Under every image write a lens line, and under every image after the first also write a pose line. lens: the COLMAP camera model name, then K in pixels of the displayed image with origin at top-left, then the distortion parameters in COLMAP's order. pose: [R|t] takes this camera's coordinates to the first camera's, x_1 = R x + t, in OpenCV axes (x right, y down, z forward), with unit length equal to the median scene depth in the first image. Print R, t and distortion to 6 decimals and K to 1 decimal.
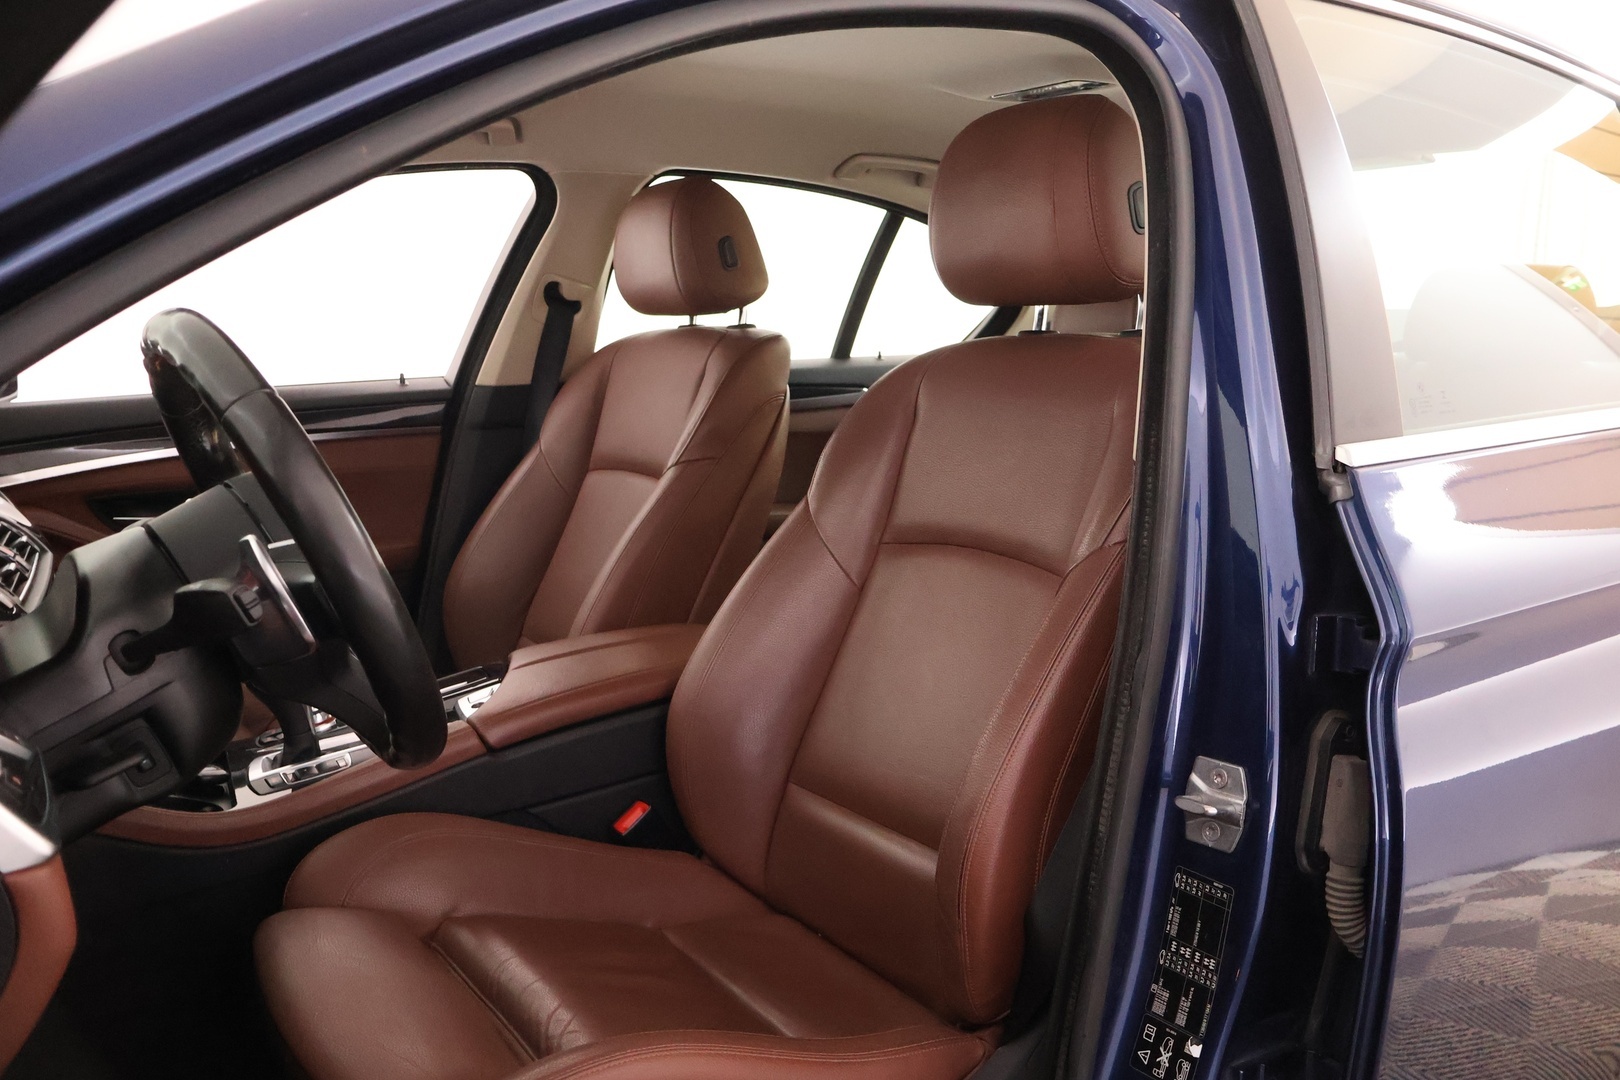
lens RADIAL K [[1341.9, 0, 809.7], [0, 1341.9, 538.8], [0, 0, 1]] dist [0.006450, -0.010647]
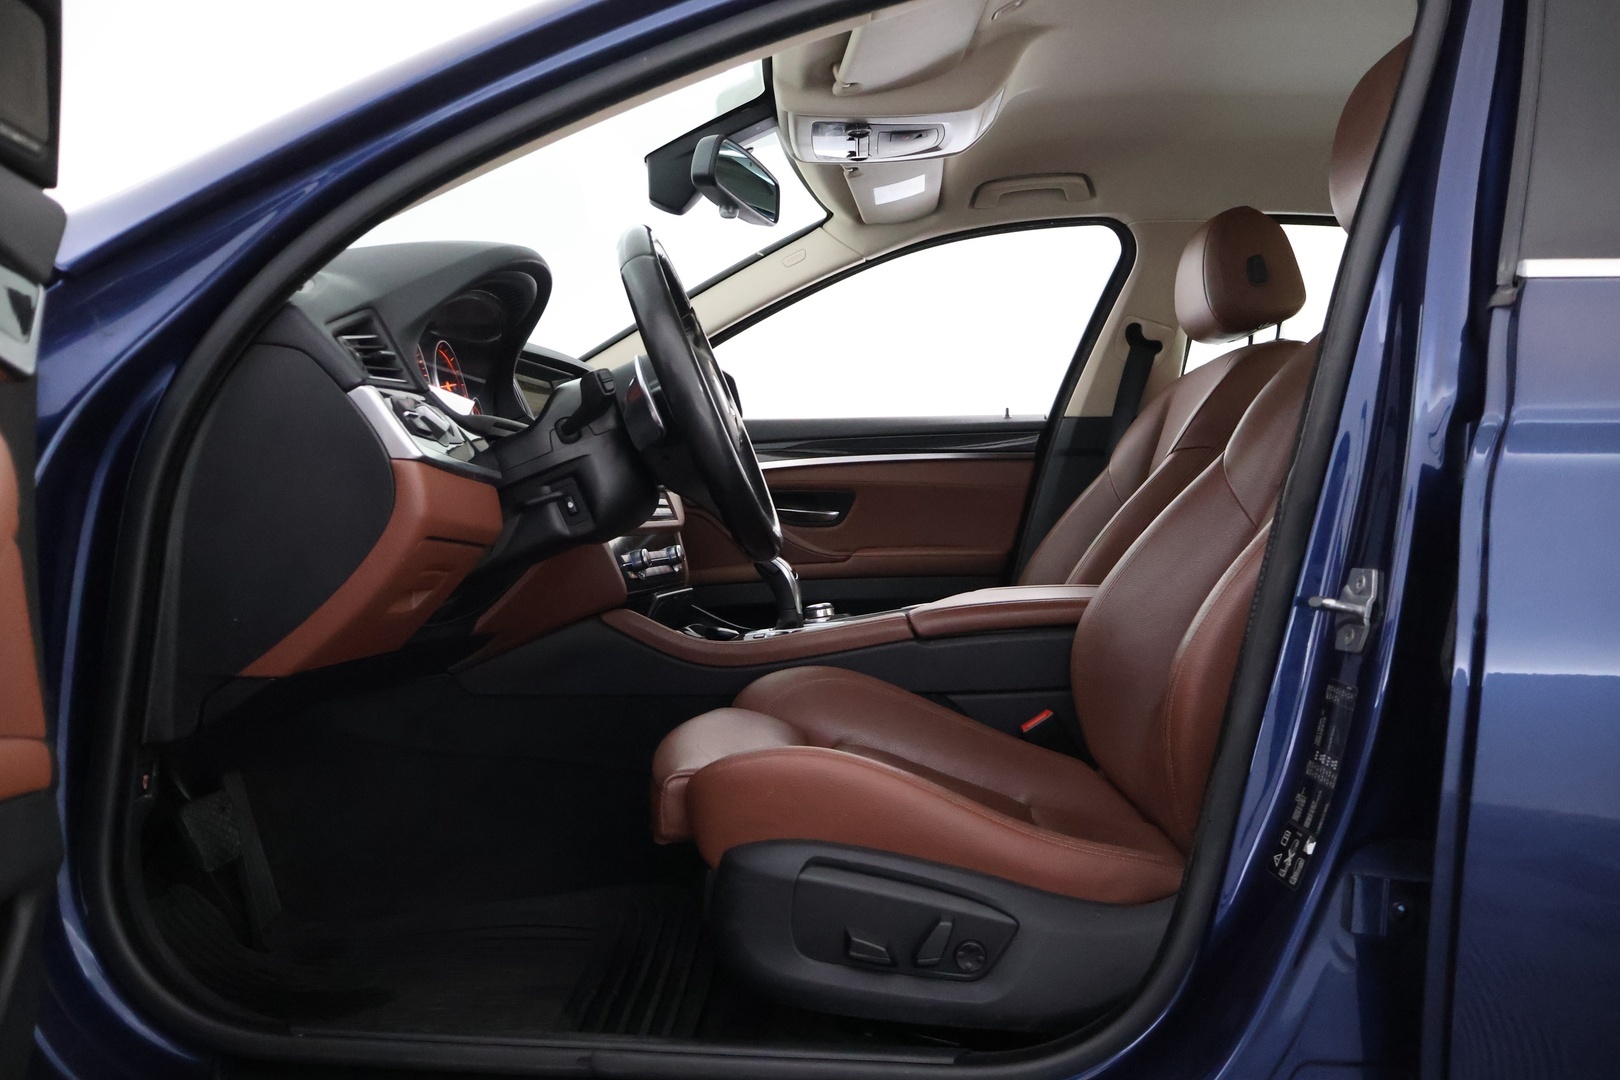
lens RADIAL K [[1341.9, 0, 813.9], [0, 1341.9, 532.1], [0, 0, 1]] dist [0.006450, -0.010647]
pose [[0.813029, 0.032253, -0.581329, 0.317581], [-0.116241, 0.987354, -0.107792, 0.168957], [0.570501, 0.155212, 0.806497, -0.034102]]
